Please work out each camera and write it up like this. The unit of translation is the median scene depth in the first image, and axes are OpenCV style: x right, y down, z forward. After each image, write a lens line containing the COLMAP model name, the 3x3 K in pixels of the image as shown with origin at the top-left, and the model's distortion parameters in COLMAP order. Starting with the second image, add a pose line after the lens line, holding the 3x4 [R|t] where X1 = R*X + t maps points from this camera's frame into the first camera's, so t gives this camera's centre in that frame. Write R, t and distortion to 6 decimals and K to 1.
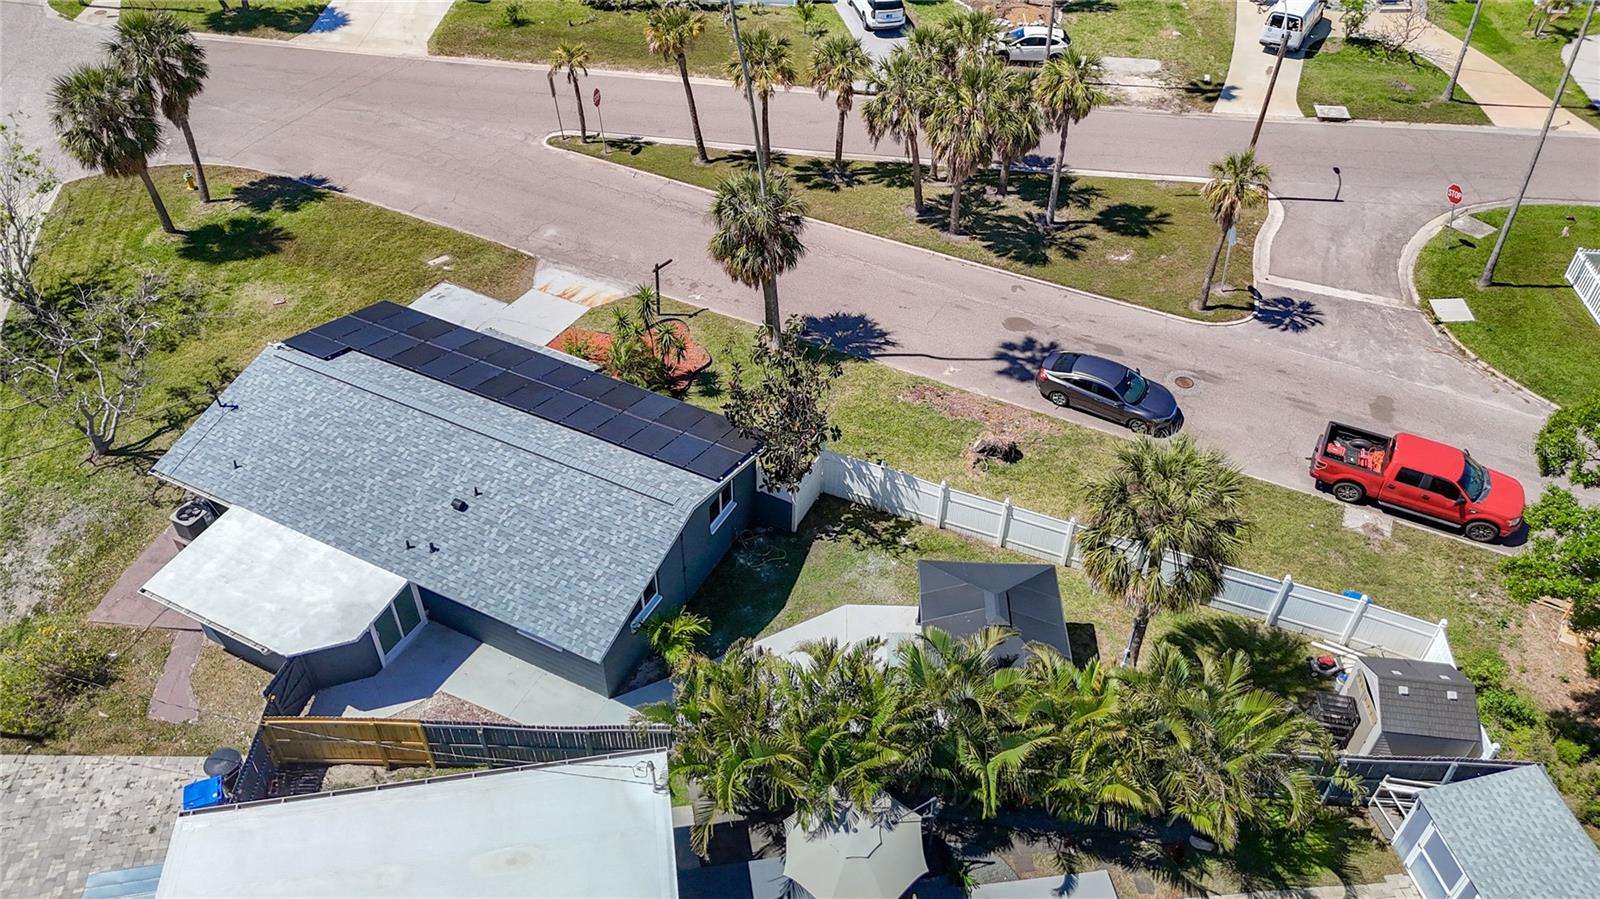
lens RADIAL K [[1191.4, 0, 800.0], [0, 1191.4, 449.5], [0, 0, 1]] dist [0.057681, -0.058814]
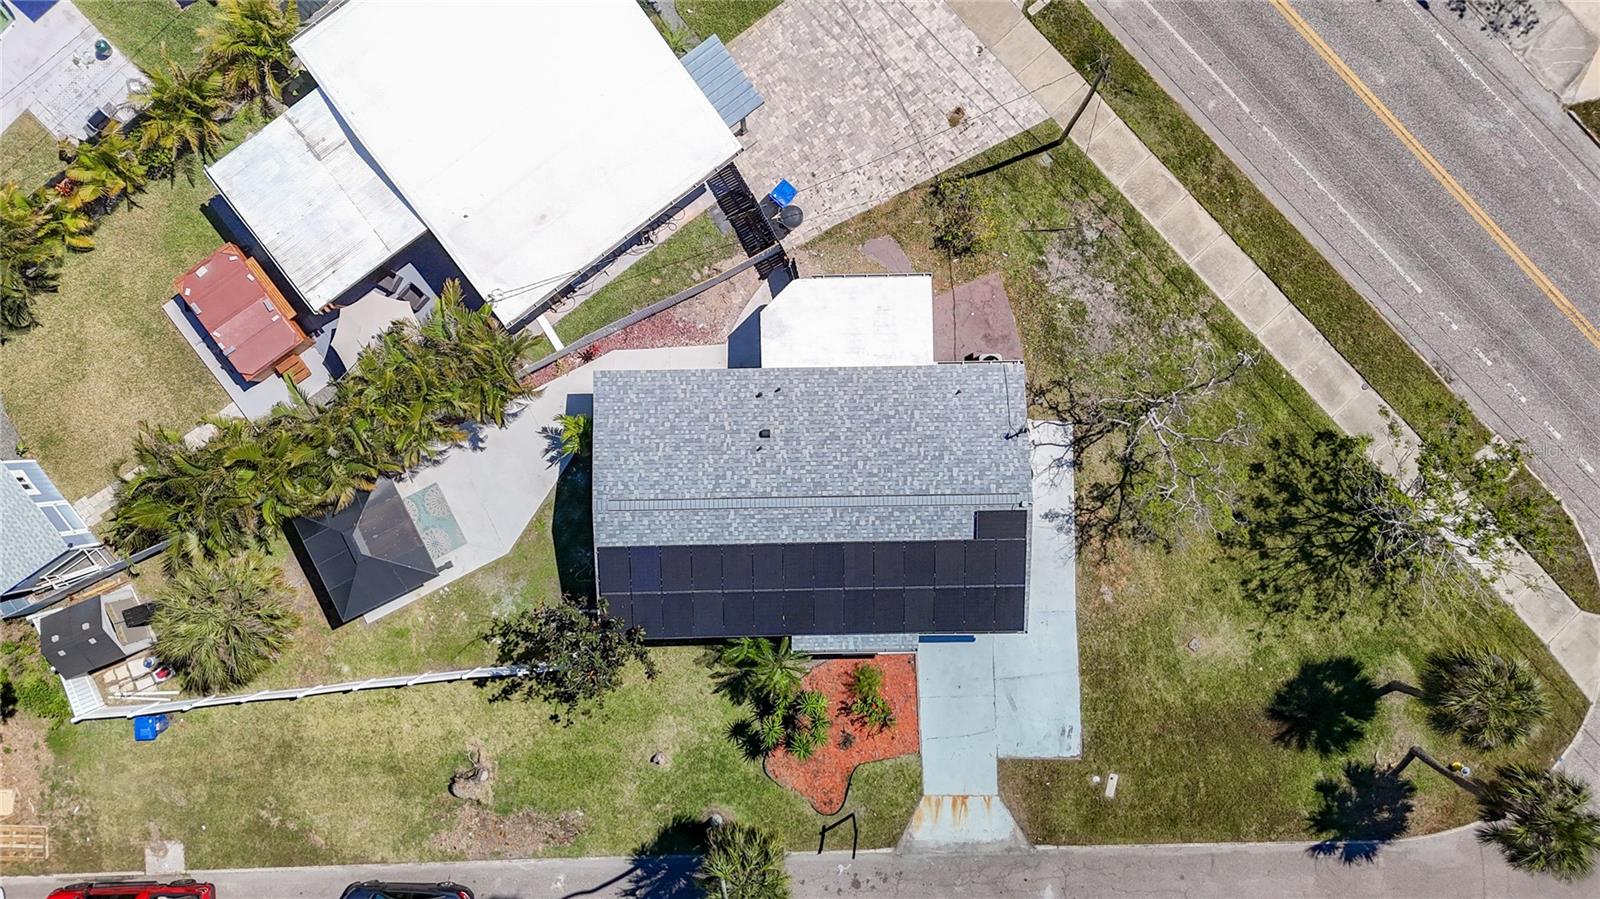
lens RADIAL K [[1191.4, 0, 800.0], [0, 1191.4, 449.5], [0, 0, 1]] dist [0.057681, -0.058814]
pose [[-0.881065, 0.471885, -0.032403, -0.183792], [-0.335018, -0.574223, 0.747015, -0.640572], [0.333899, 0.669024, 0.664017, 0.121229]]
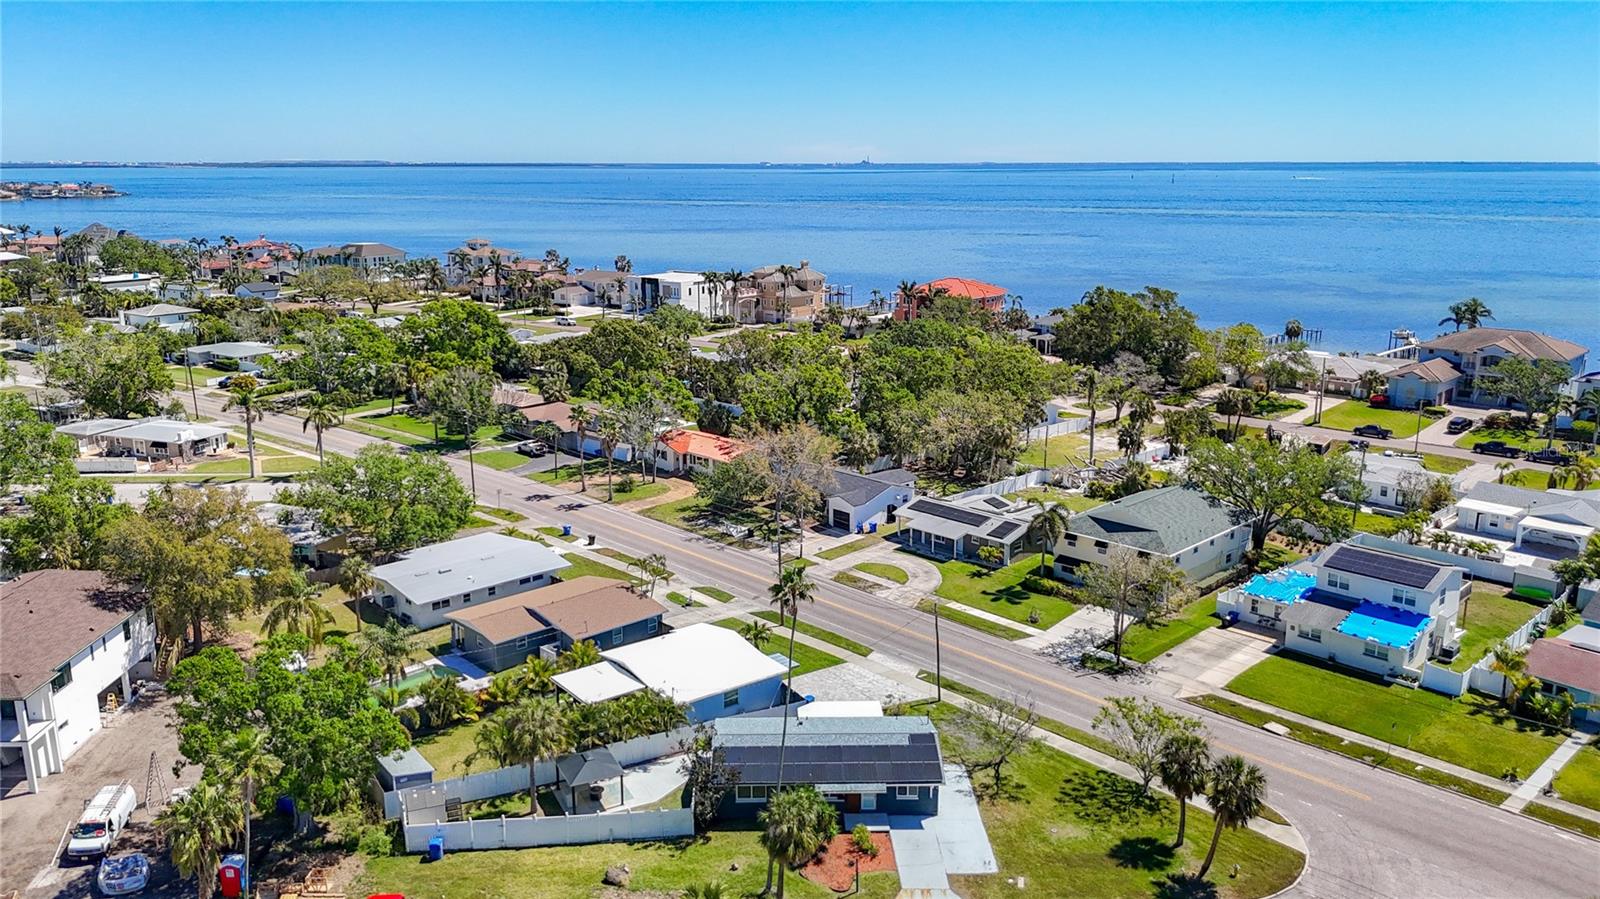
lens RADIAL K [[1183.3, 0, 800.0], [0, 1183.3, 449.5], [0, 0, 1]] dist [0.007037, -0.003022]
pose [[-0.879762, 0.099190, -0.464953, 0.575391], [-0.321627, 0.596042, 0.735724, -1.492642], [0.350108, 0.796803, -0.492472, 1.224227]]
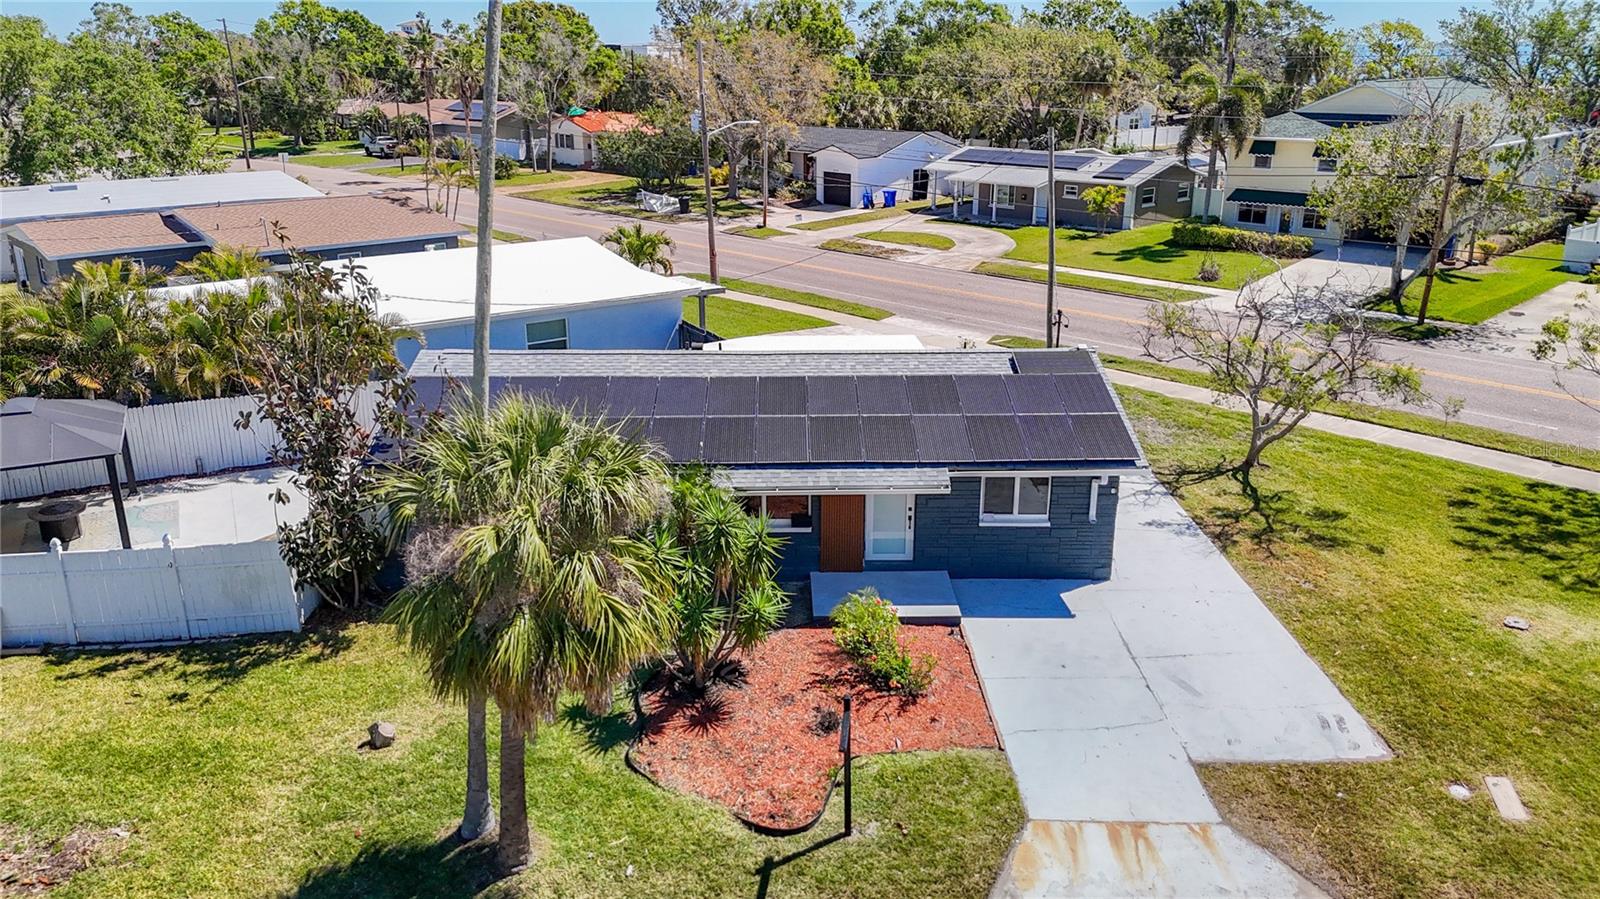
lens RADIAL K [[1191.4, 0, 800.0], [0, 1191.4, 449.5], [0, 0, 1]] dist [0.057681, -0.058814]
pose [[-0.882841, 0.141724, -0.447779, 0.041637], [-0.316088, 0.525882, 0.789643, -0.447613], [0.347390, 0.838667, -0.419473, 1.012060]]
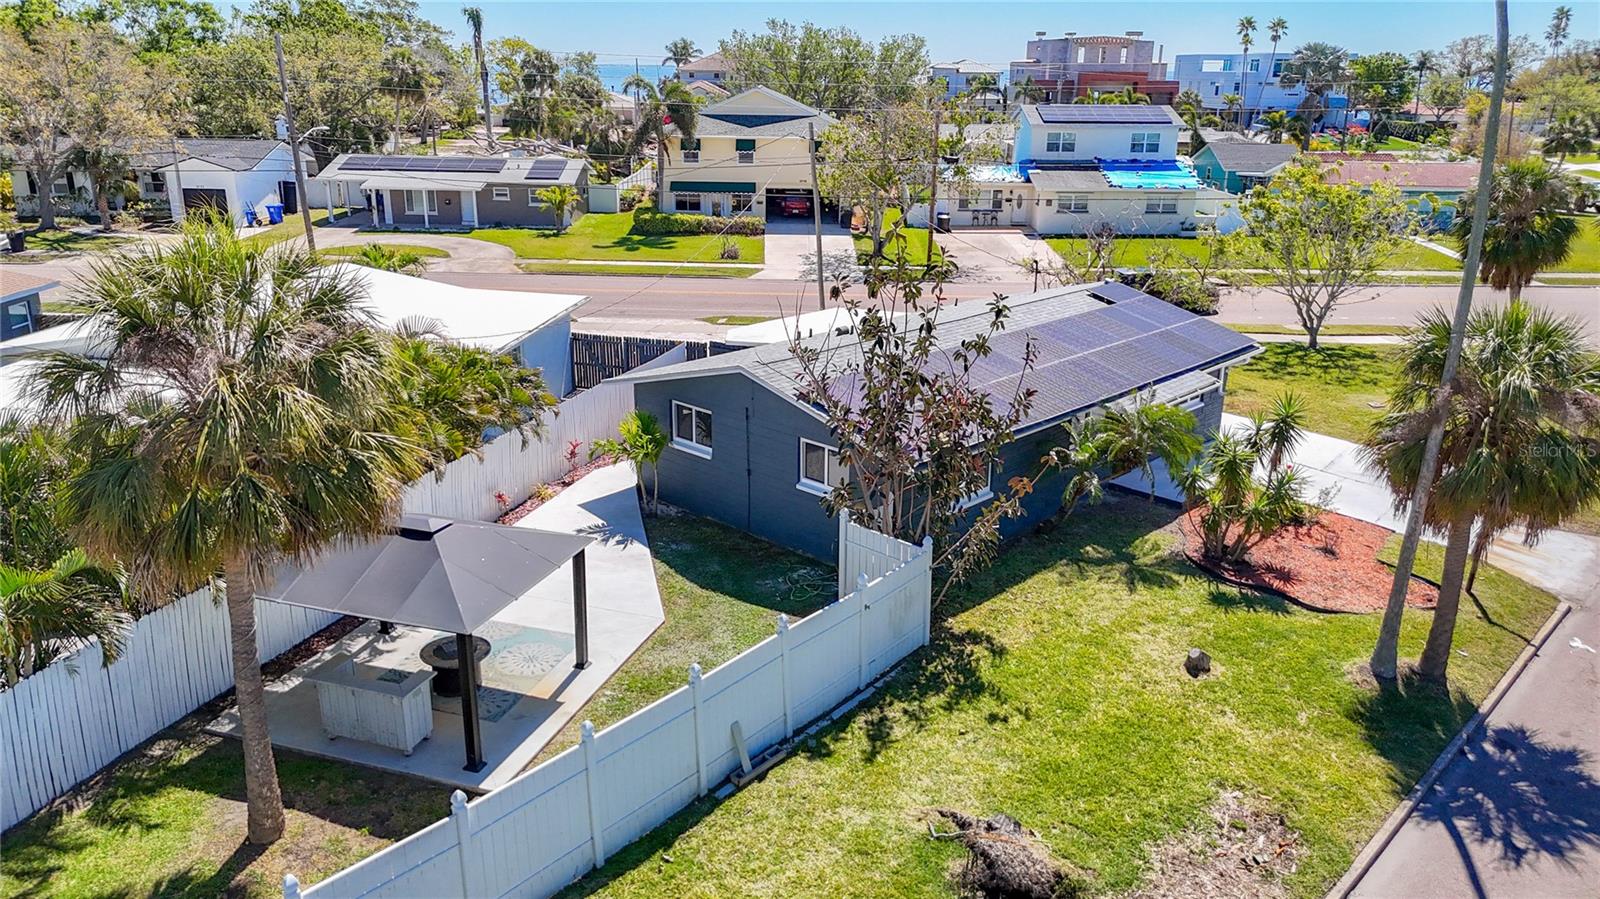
lens RADIAL K [[1148.5, 0, 776.9], [0, 1148.5, 469.6], [0, 0, 1]] dist [0.103151, -0.141668]
pose [[-0.293187, 0.298852, -0.908146, 0.409558], [-0.645984, 0.638332, 0.418613, -0.159332], [0.704802, 0.709380, 0.005903, 0.713310]]
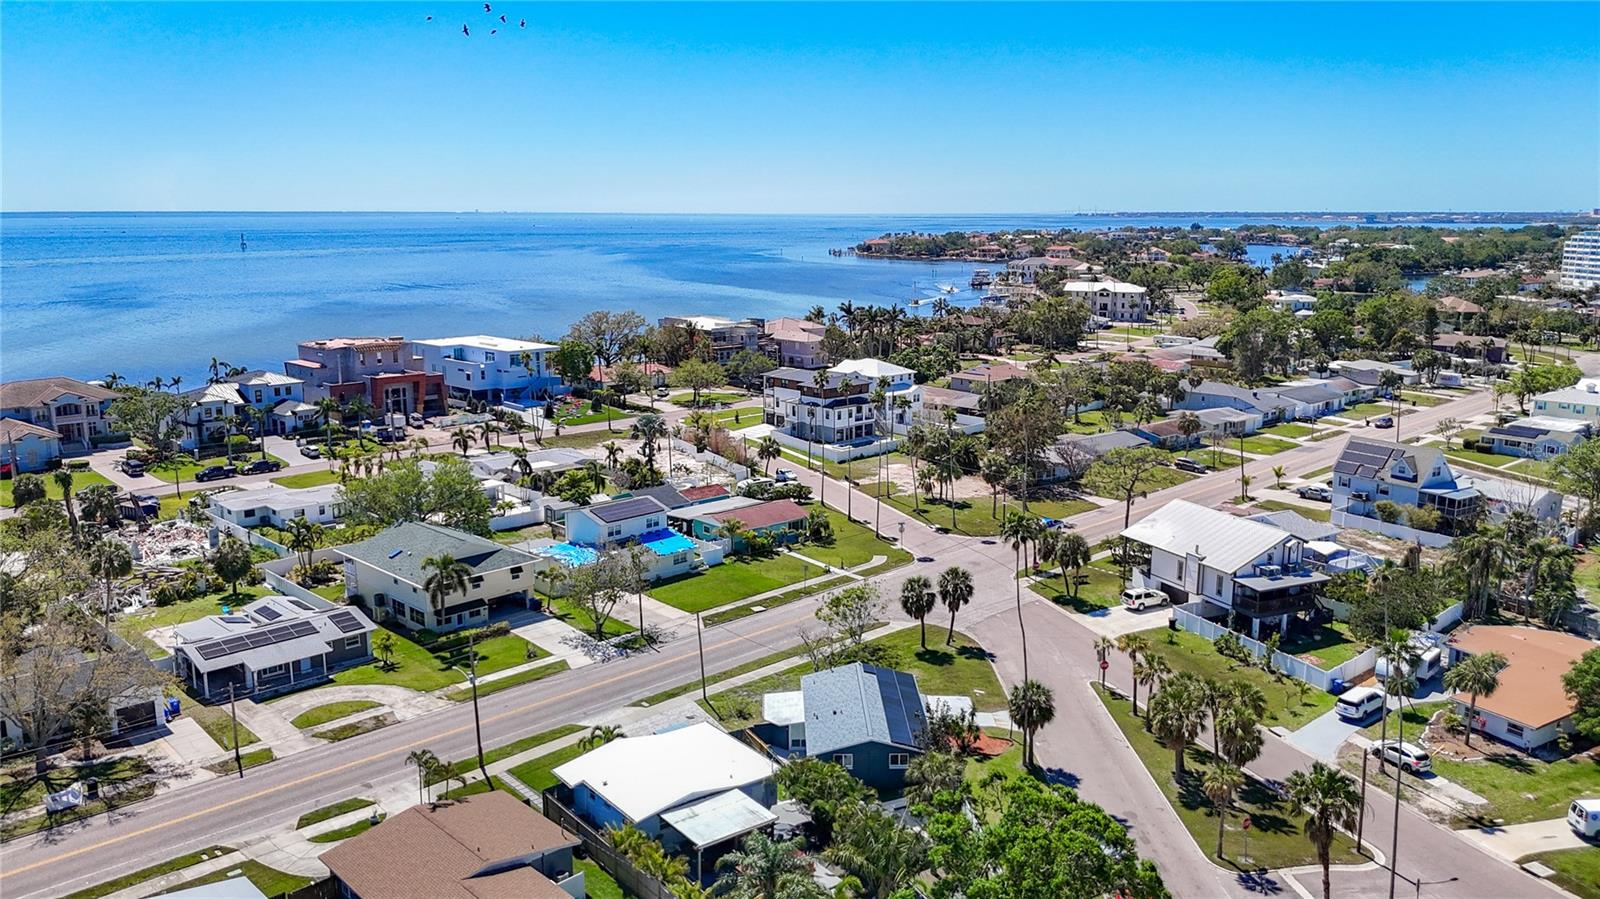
lens RADIAL K [[1183.3, 0, 800.0], [0, 1183.3, 449.5], [0, 0, 1]] dist [0.007037, -0.003022]
pose [[0.481626, 0.156556, -0.862280, 1.377321], [-0.576113, 0.797997, -0.176903, 0.064095], [0.660402, 0.581972, 0.474530, -0.520156]]
